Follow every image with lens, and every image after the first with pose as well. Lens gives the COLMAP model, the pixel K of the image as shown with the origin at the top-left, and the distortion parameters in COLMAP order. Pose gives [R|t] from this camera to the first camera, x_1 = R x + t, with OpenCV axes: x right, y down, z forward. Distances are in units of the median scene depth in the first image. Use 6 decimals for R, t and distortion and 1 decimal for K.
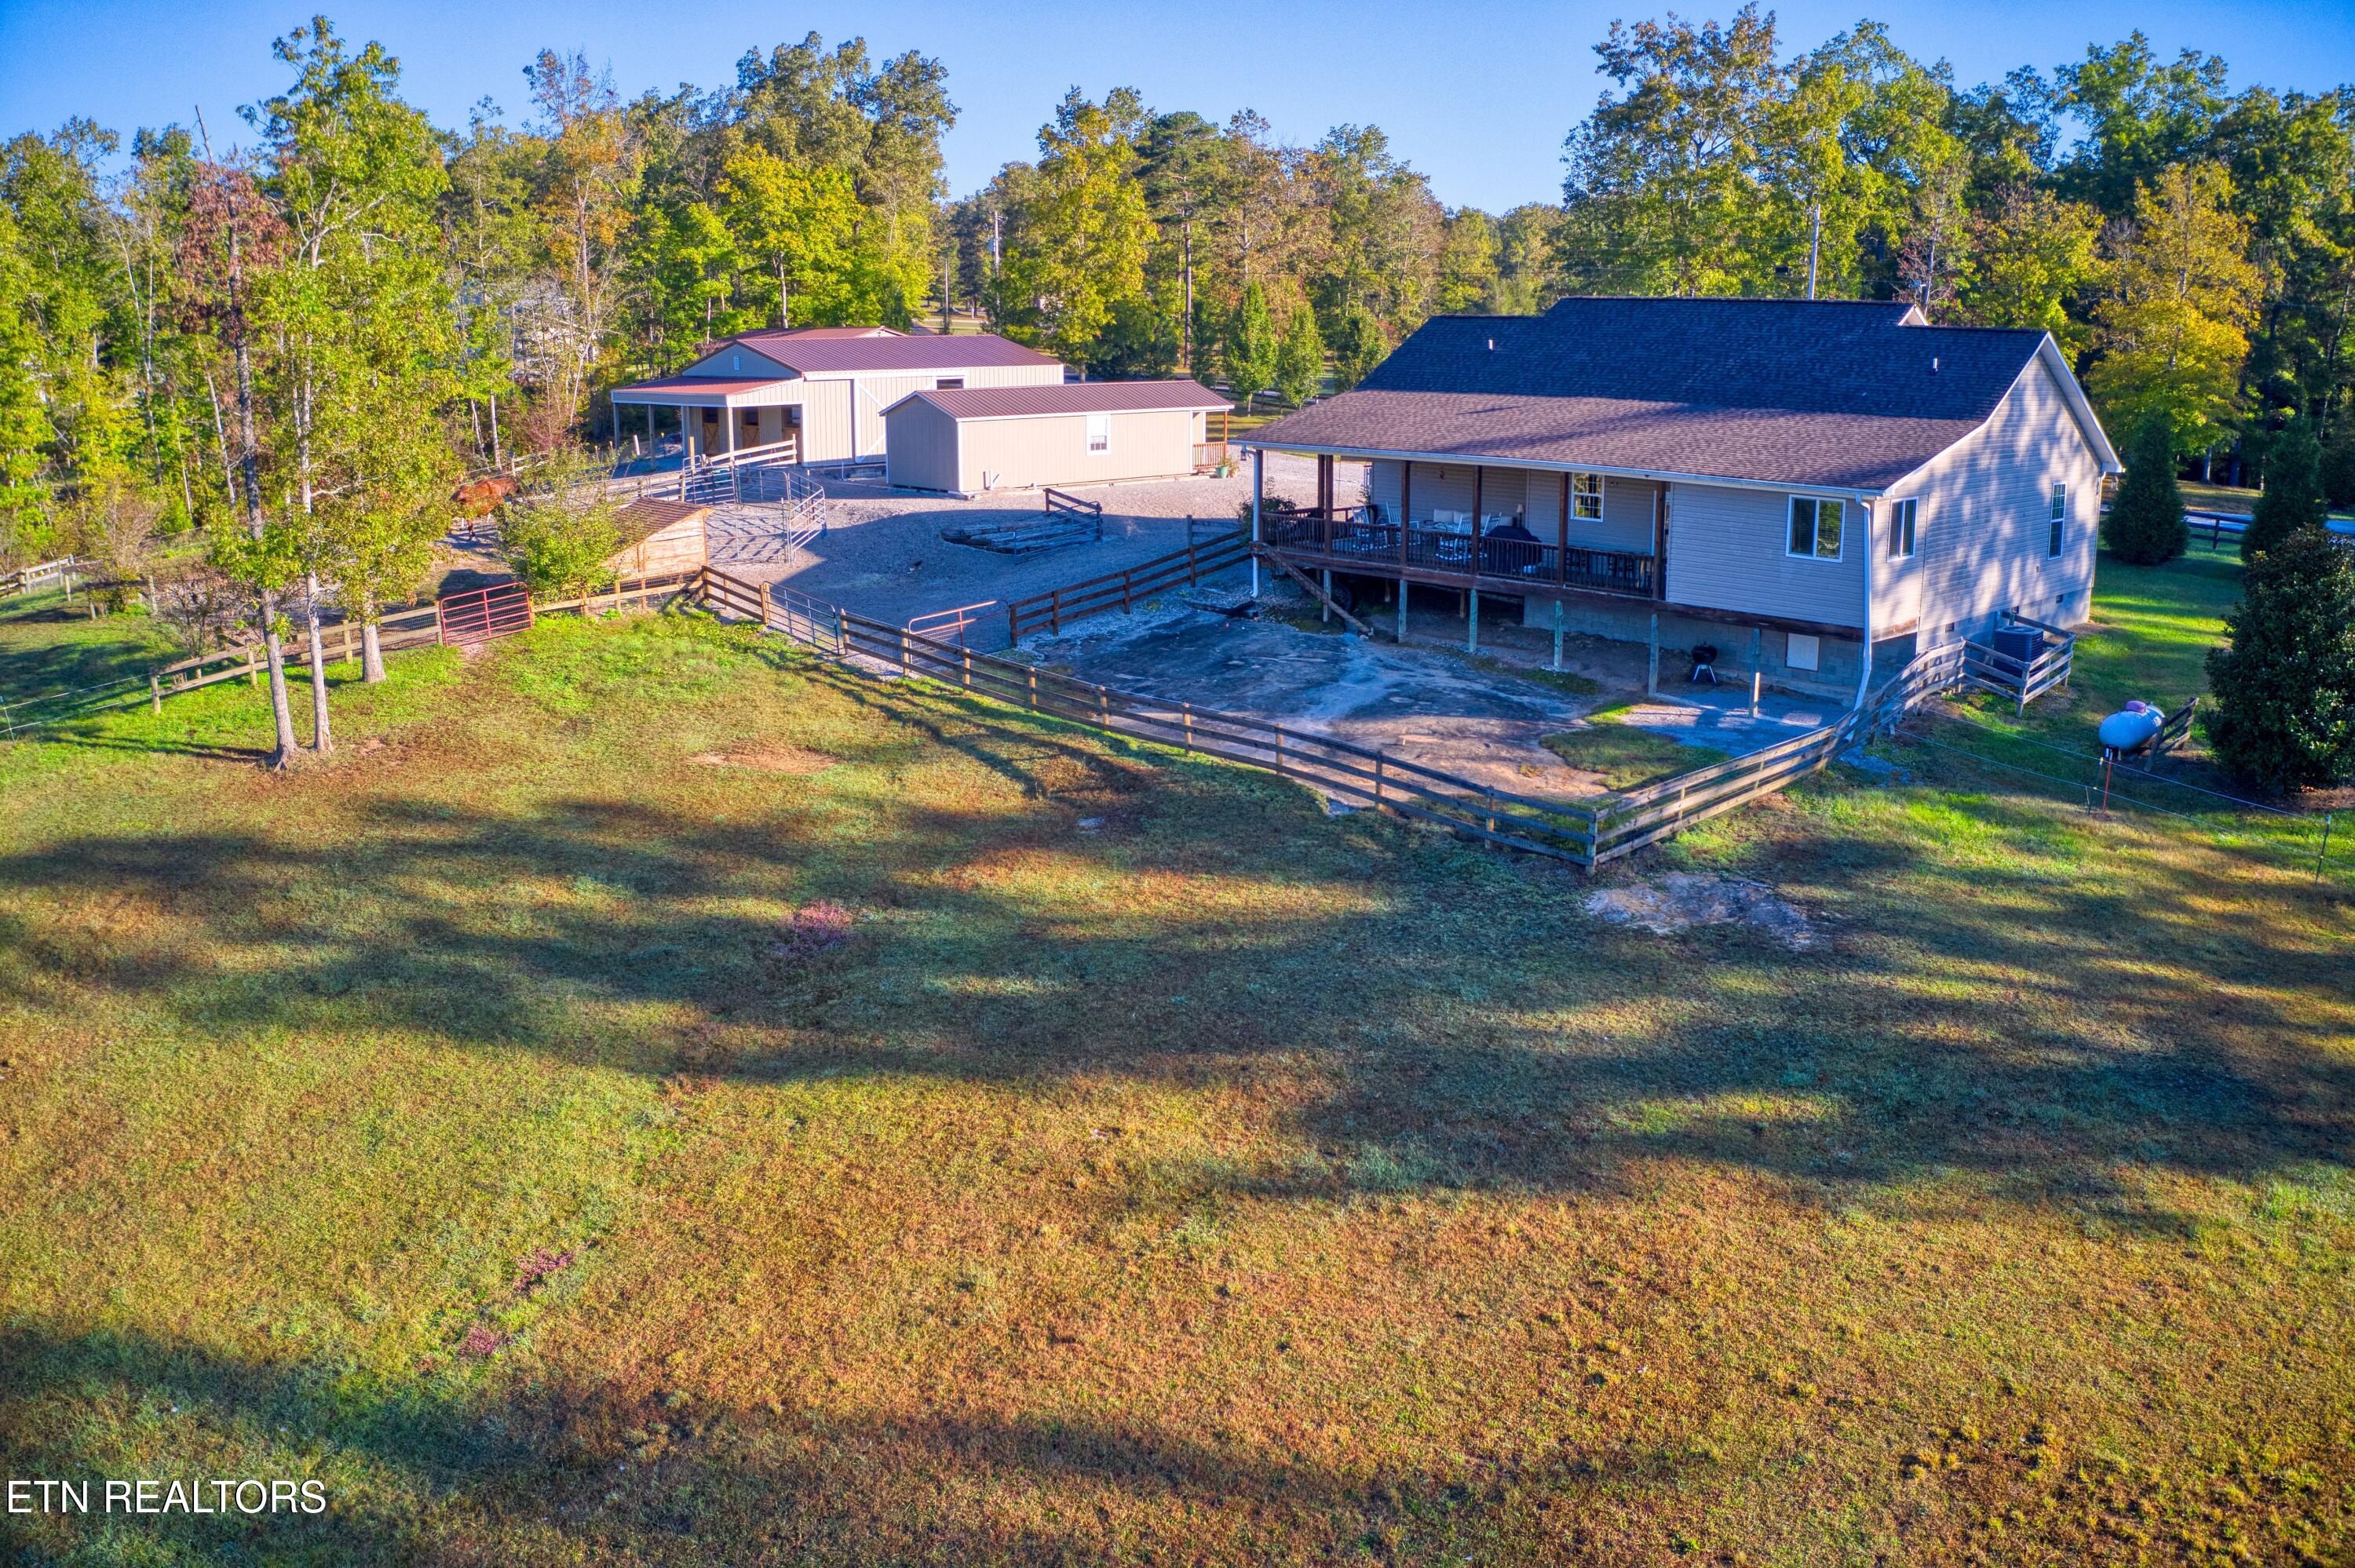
lens RADIAL K [[1861.3, 0, 1185.3], [0, 1861.3, 751.8], [0, 0, 1]] dist [-0.195452, 0.024591]
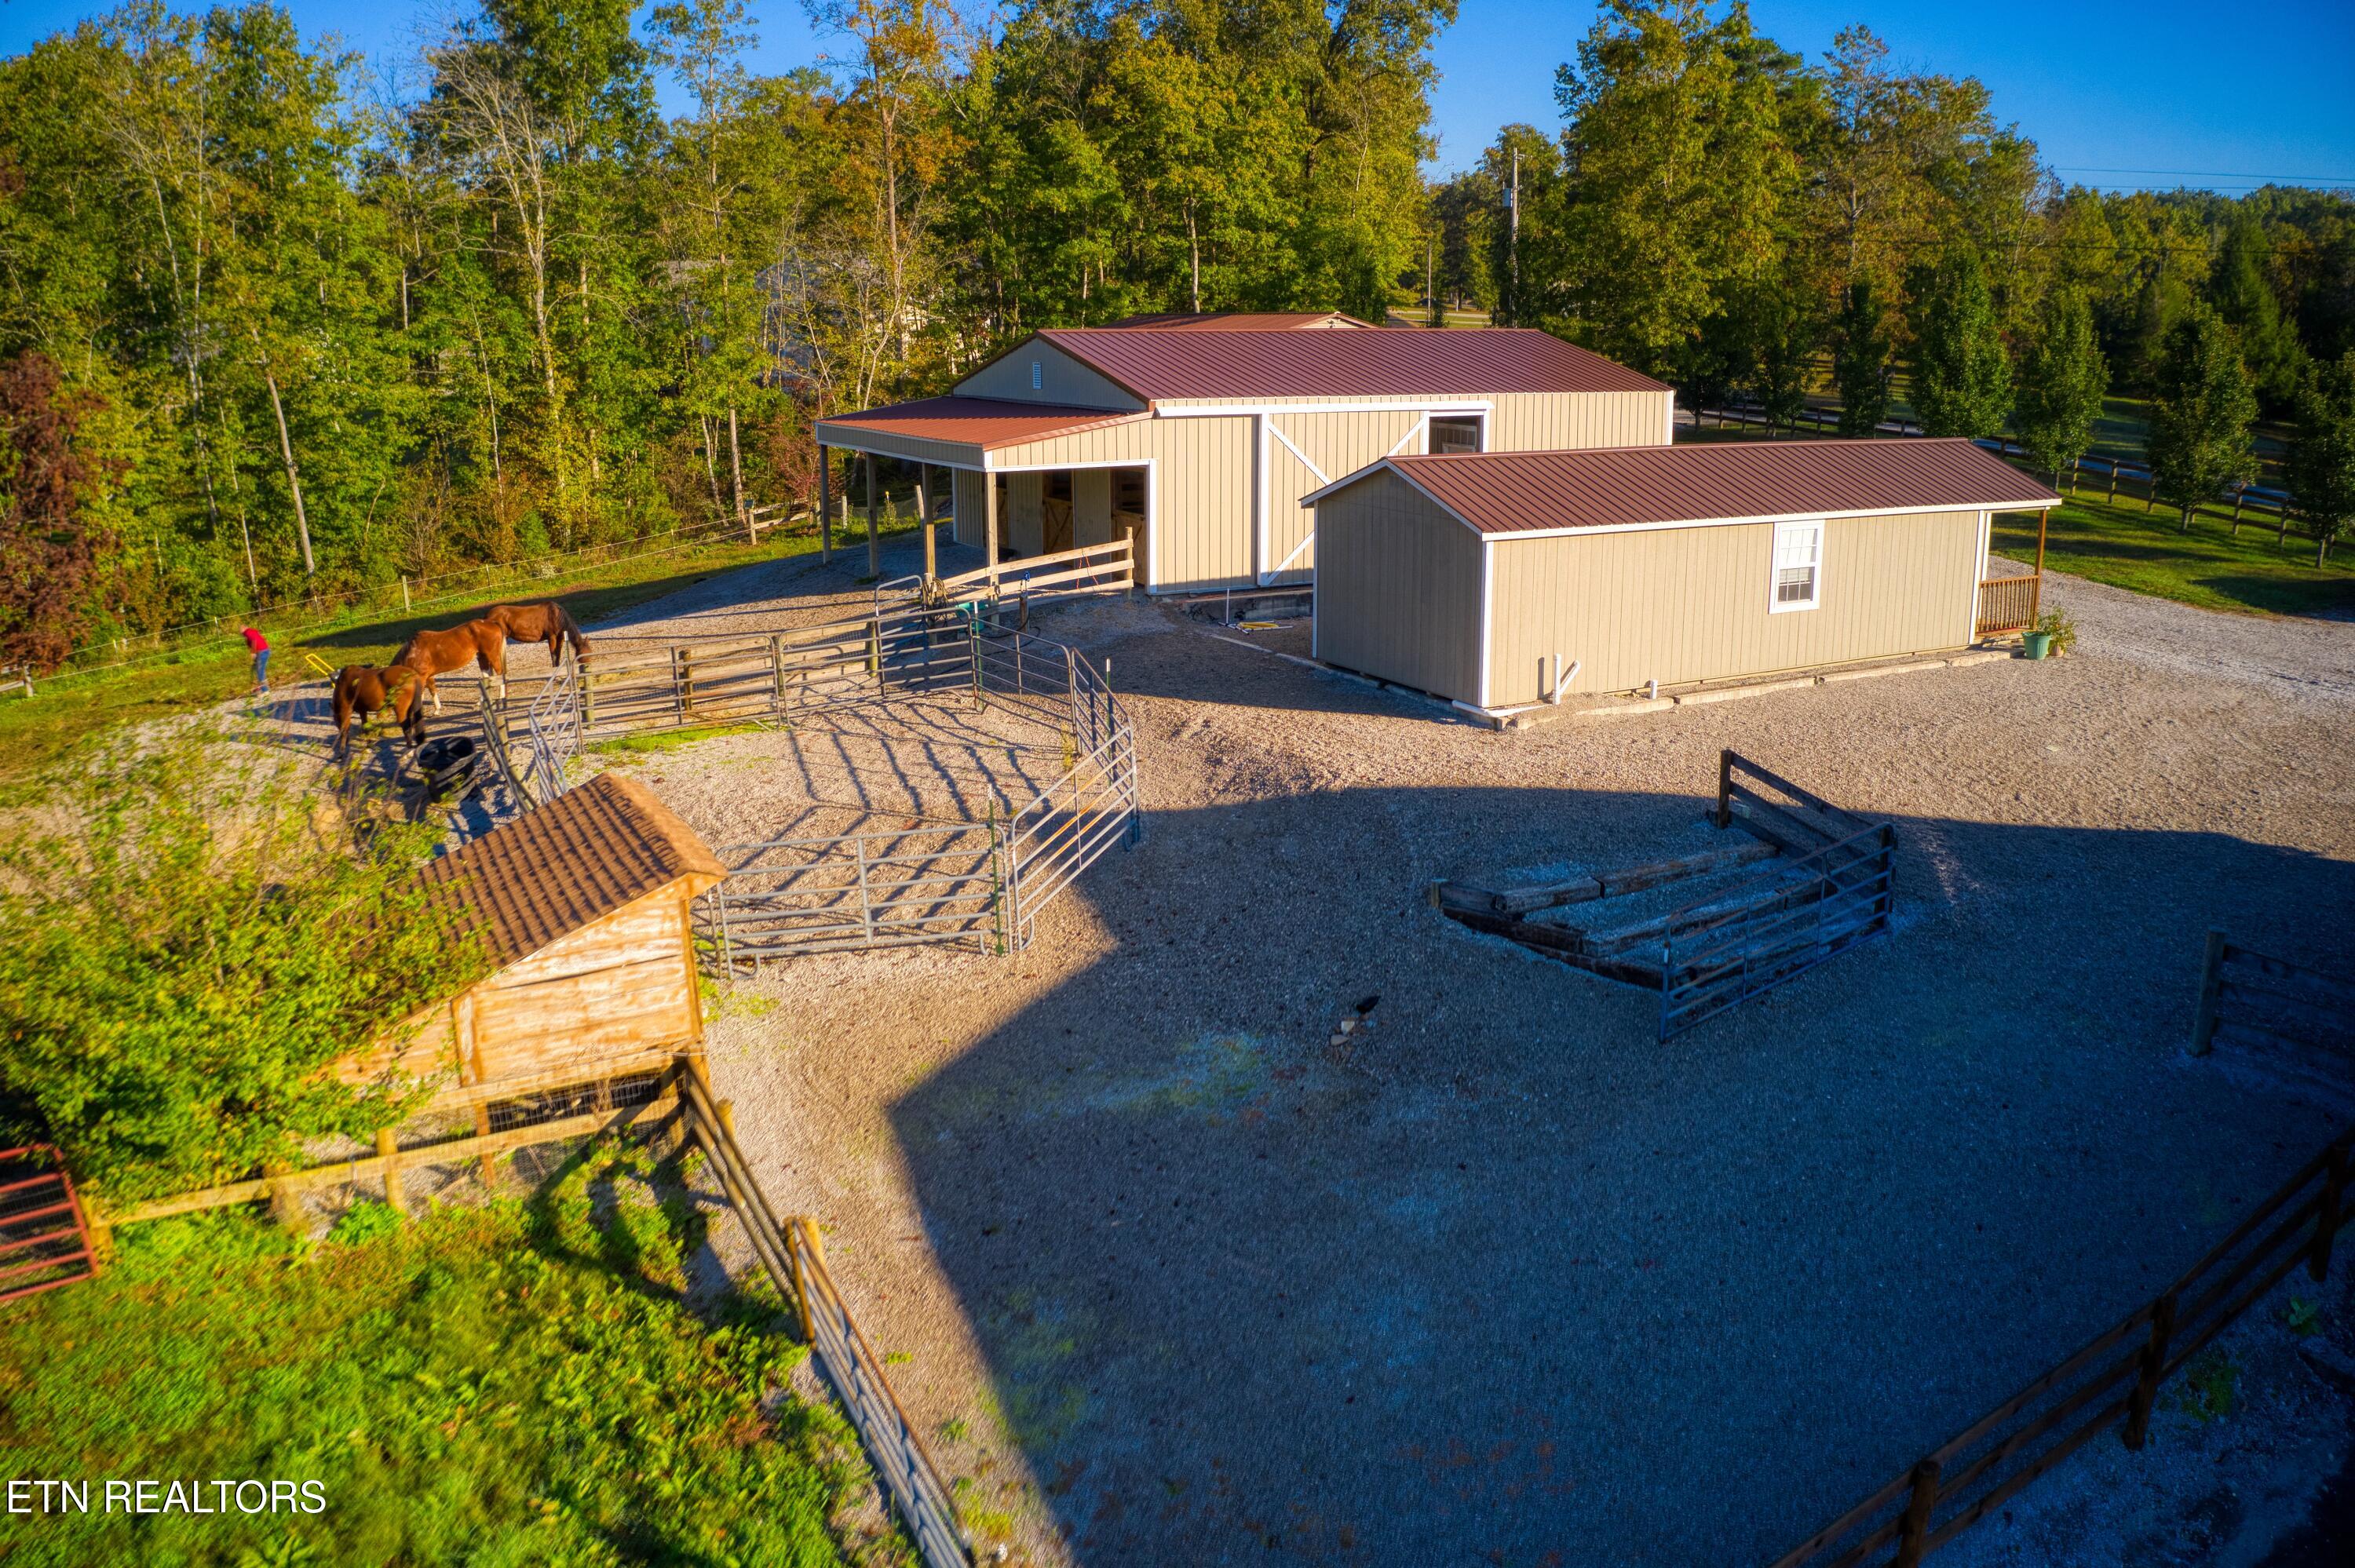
lens RADIAL K [[1861.3, 0, 1185.3], [0, 1861.3, 751.8], [0, 0, 1]] dist [-0.195452, 0.024591]
pose [[0.968474, 0.053630, -0.243273, -0.053573], [-0.052952, 0.998553, 0.009329, -0.082788], [0.243421, 0.003847, 0.969913, 0.367140]]
